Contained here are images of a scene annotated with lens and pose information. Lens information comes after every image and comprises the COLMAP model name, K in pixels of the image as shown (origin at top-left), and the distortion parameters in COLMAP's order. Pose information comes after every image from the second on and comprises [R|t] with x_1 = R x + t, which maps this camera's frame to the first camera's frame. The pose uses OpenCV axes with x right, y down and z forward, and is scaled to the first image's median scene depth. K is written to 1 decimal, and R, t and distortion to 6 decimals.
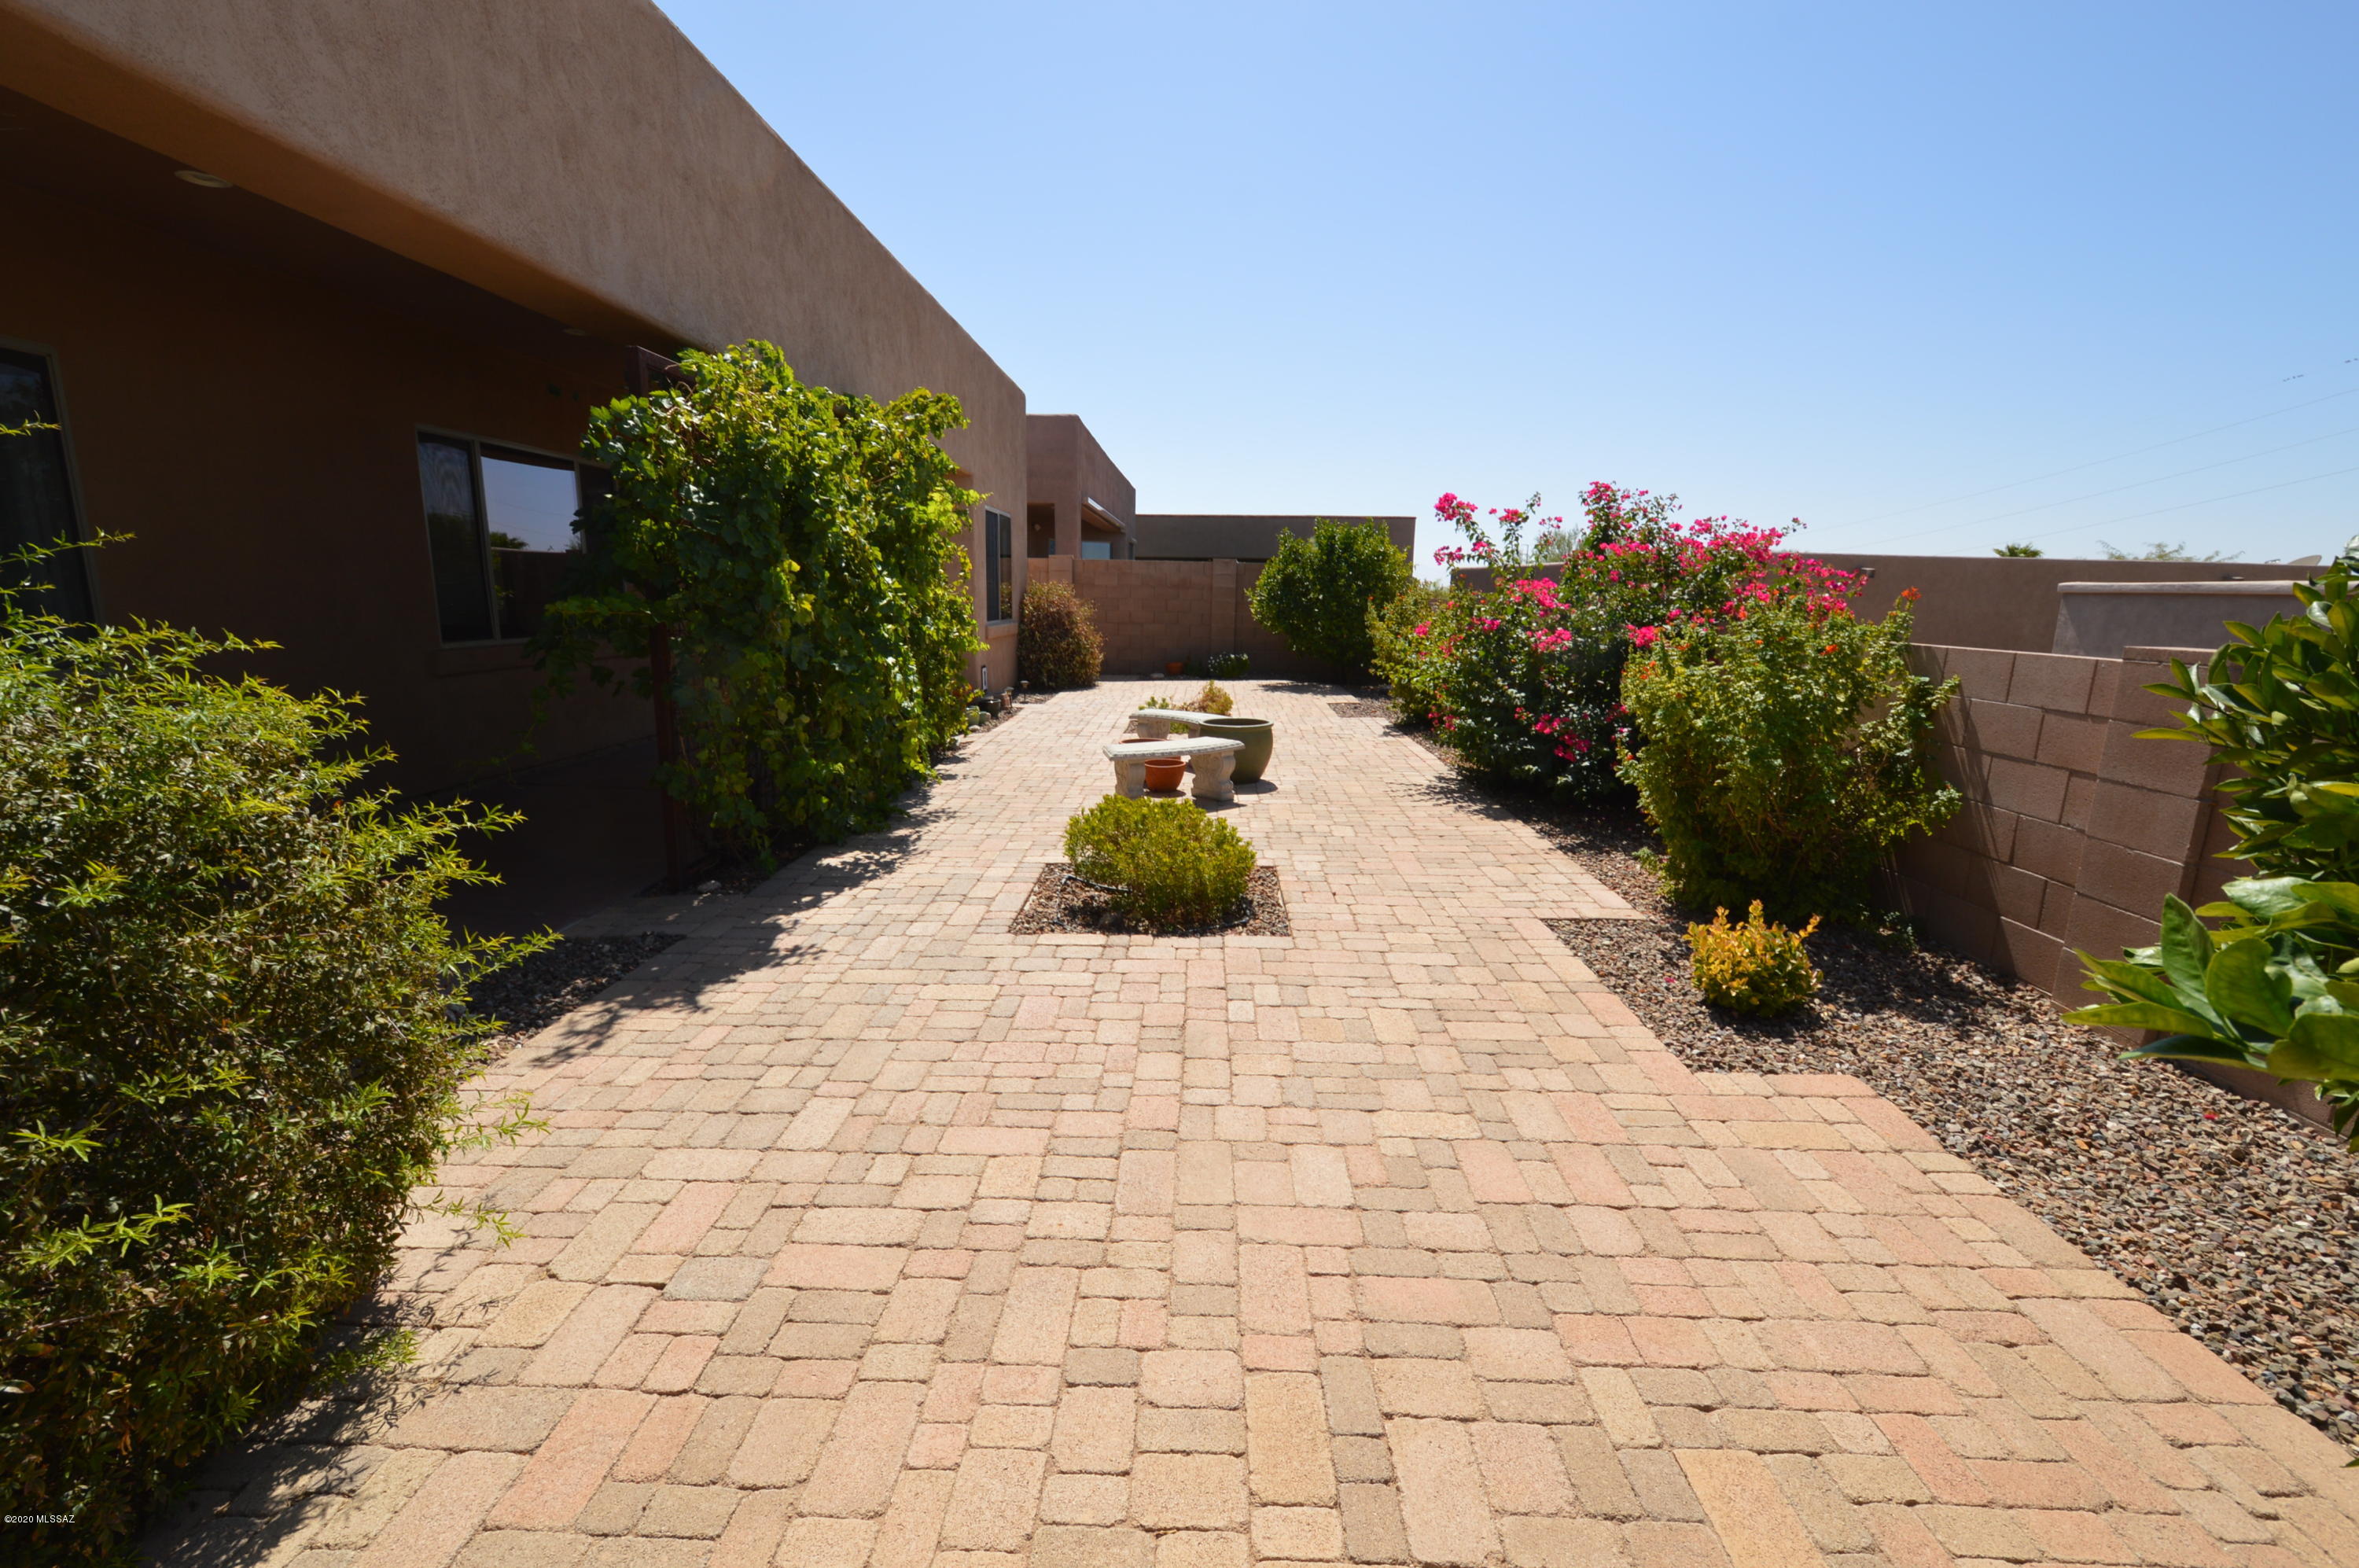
lens RADIAL K [[1036.5, 0, 1170.2], [0, 1036.5, 804.5], [0, 0, 1]] dist [0.000334, -0.005433]
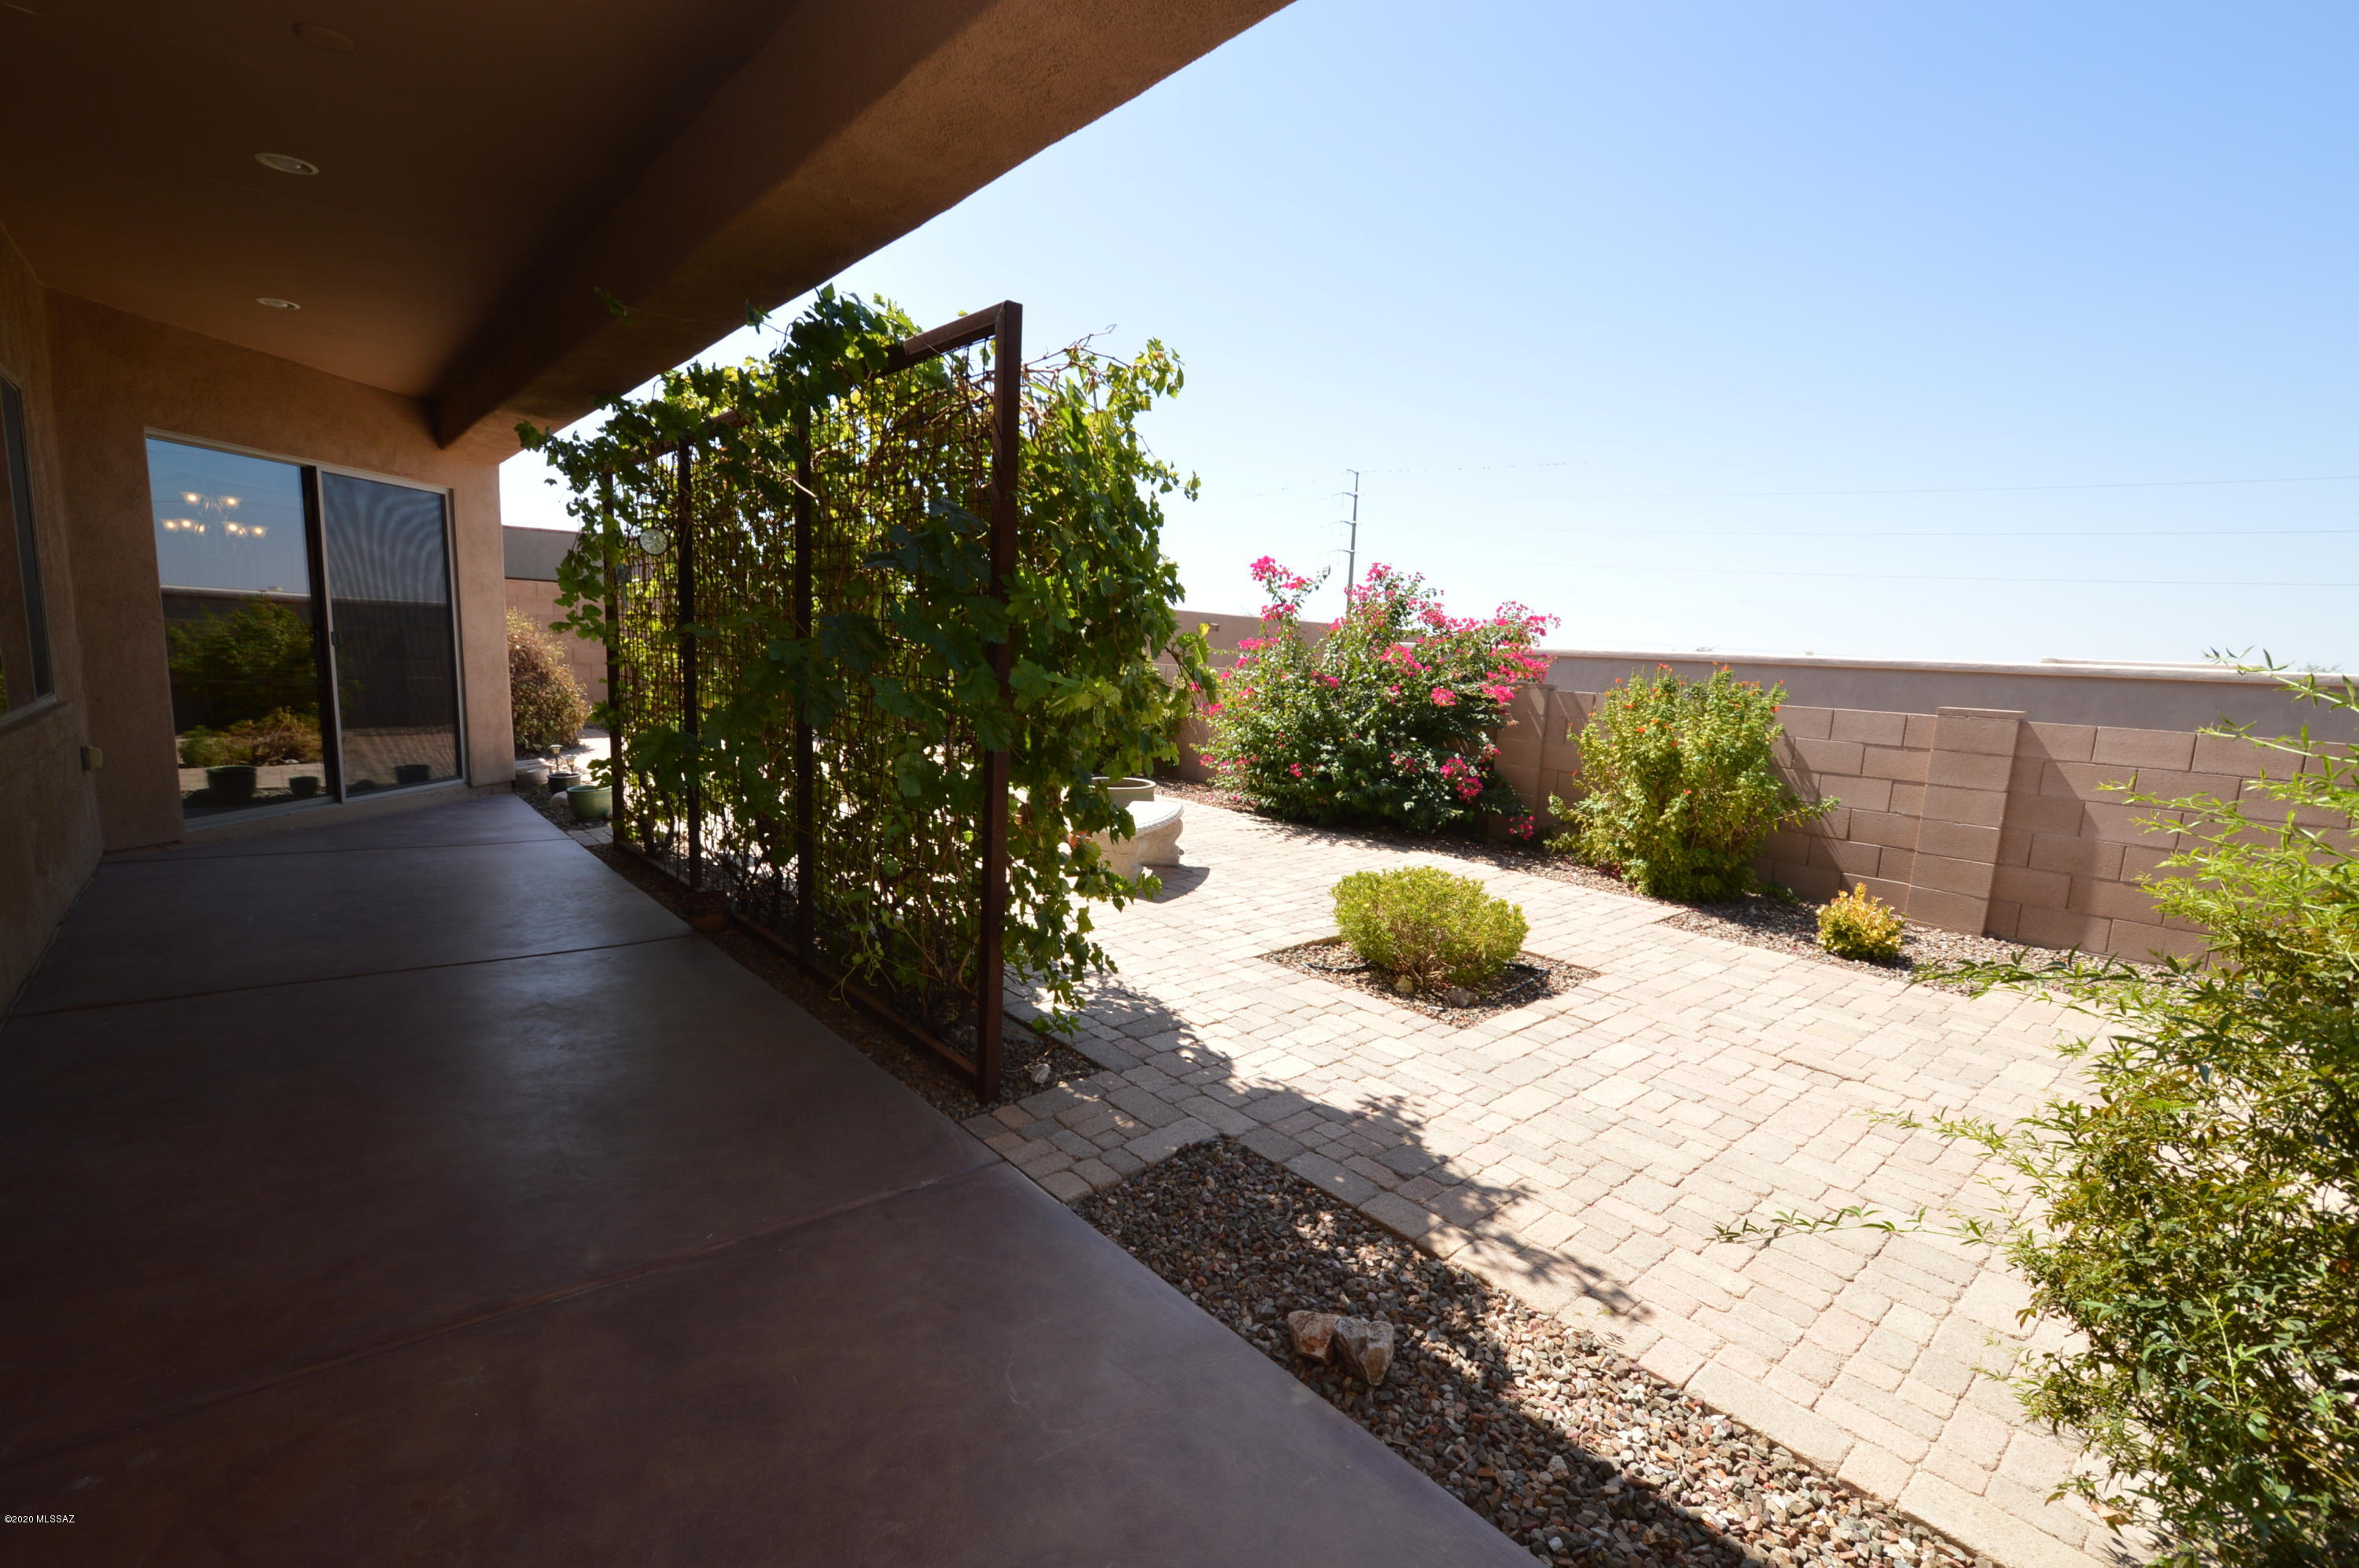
lens RADIAL K [[1036.5, 0, 1170.2], [0, 1036.5, 804.5], [0, 0, 1]] dist [0.000334, -0.005433]
pose [[0.736240, -0.083894, 0.671500, -1.069928], [0.104205, 0.994506, 0.009997, -0.127136], [-0.668649, 0.062613, 0.740937, 0.524142]]
